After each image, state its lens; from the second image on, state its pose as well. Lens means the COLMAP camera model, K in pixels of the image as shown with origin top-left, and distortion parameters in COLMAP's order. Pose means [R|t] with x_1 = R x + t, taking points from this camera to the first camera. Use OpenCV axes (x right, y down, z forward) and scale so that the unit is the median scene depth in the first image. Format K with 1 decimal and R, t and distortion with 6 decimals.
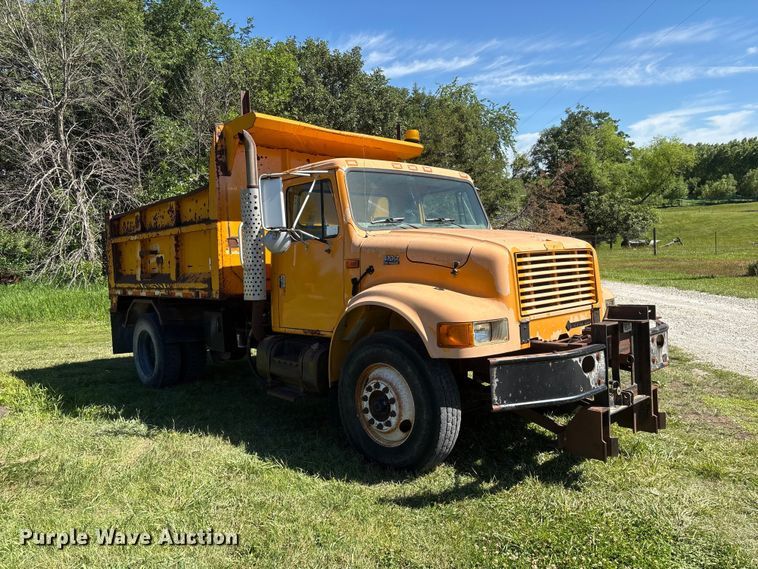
lens RADIAL K [[578.3, 0, 369.0], [0, 578.3, 284.4], [0, 0, 1]] dist [0.081239, -0.090062]
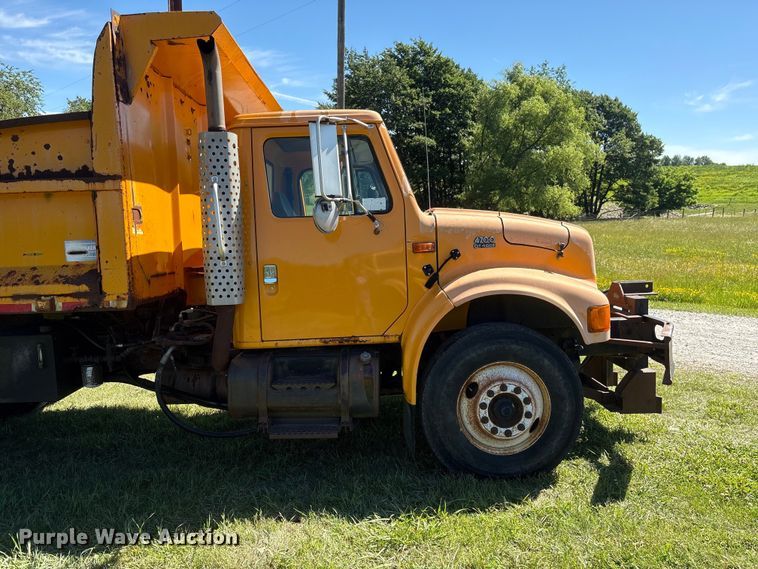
lens RADIAL K [[579.7, 0, 380.1], [0, 579.7, 294.7], [0, 0, 1]] dist [0.082538, -0.104555]
pose [[0.662538, -0.057311, 0.746832, -0.466633], [0.037625, 0.998356, 0.043234, -0.005035], [-0.748082, -0.000544, 0.663606, 0.350060]]
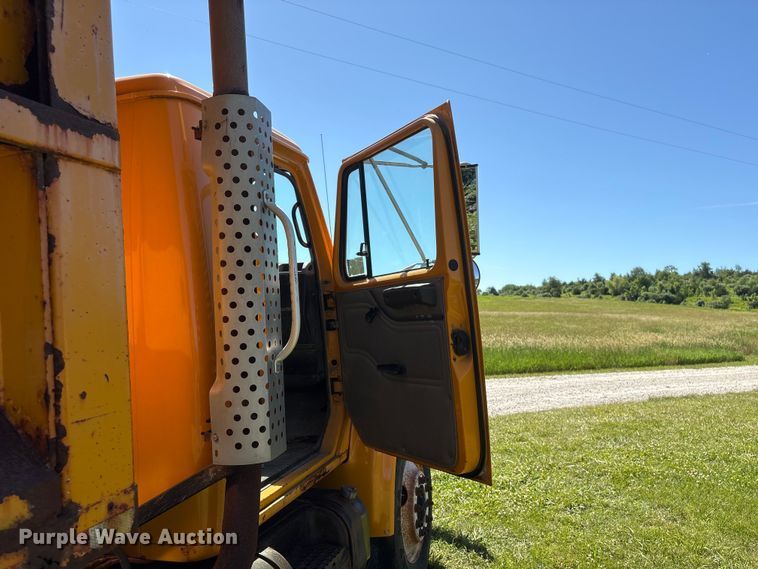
lens RADIAL K [[582.6, 0, 377.1], [0, 582.6, 295.2], [0, 0, 1]] dist [0.042326, -0.040247]
pose [[-0.494251, 0.072869, 0.866260, -0.405720], [0.095165, 0.995027, -0.029403, -0.035303], [-0.864095, 0.067905, -0.498728, 0.884922]]
